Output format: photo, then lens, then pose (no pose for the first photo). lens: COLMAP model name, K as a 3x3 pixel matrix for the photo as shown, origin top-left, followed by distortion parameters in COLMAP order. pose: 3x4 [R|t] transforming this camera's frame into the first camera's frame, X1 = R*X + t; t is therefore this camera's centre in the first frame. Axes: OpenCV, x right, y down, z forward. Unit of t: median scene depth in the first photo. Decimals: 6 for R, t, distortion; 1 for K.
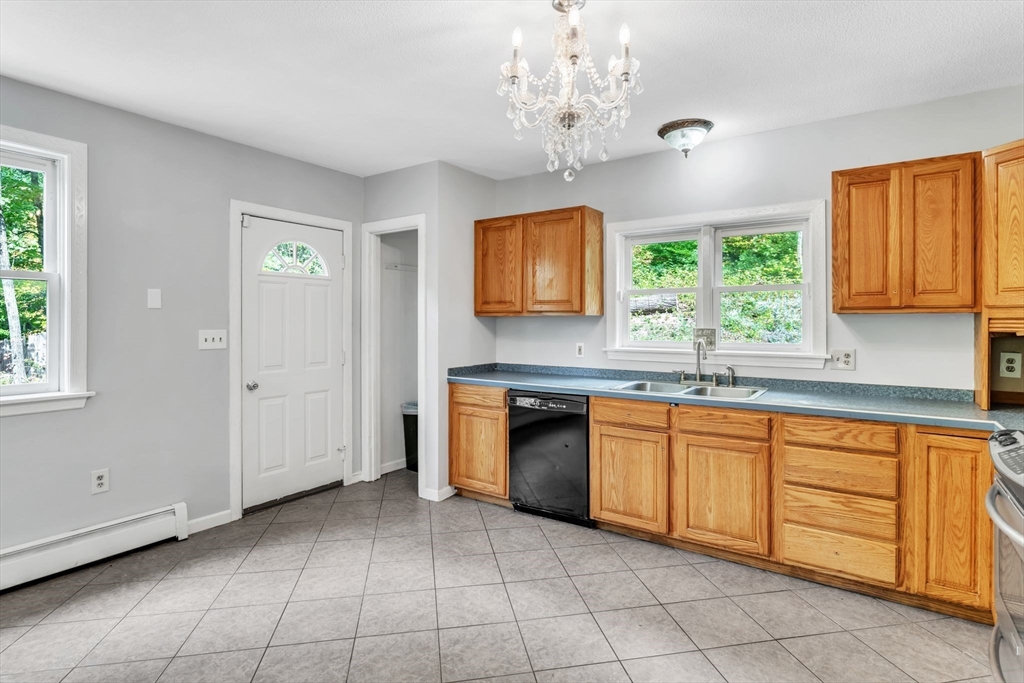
lens RADIAL K [[519.8, 0, 517.2], [0, 519.8, 318.6], [0, 0, 1]] dist [-0.017375, 0.008049]
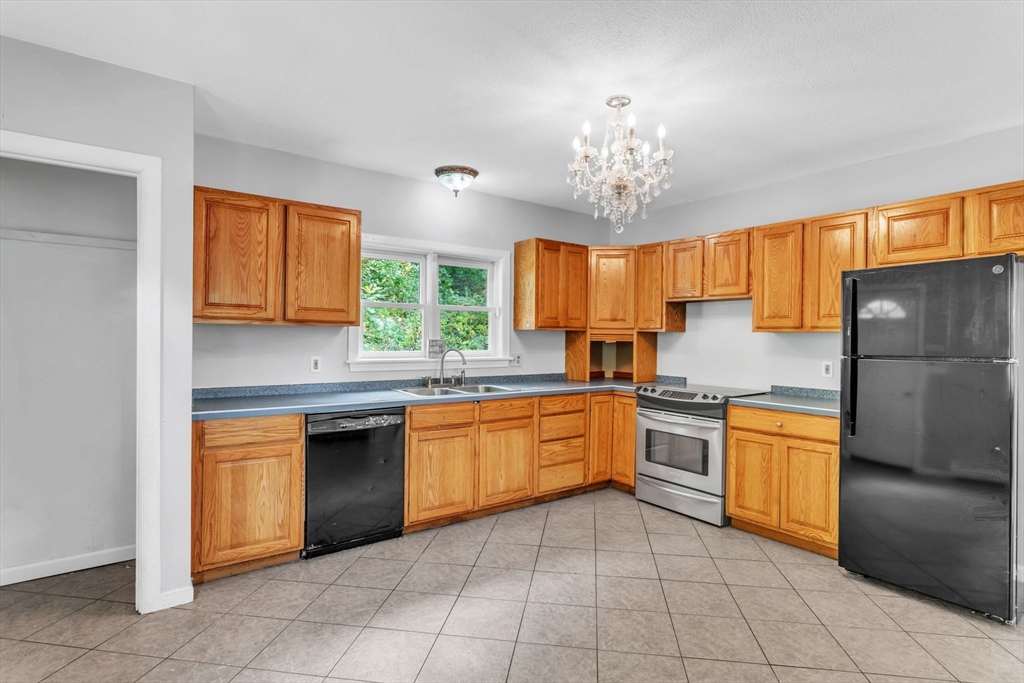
lens RADIAL K [[519.8, 0, 506.9], [0, 519.8, 338.2], [0, 0, 1]] dist [-0.017375, 0.008049]
pose [[0.338492, -0.000737, 0.940969, -0.738380], [-0.014779, 0.999872, 0.006099, 0.005942], [-0.940853, -0.015971, 0.338438, 0.462844]]
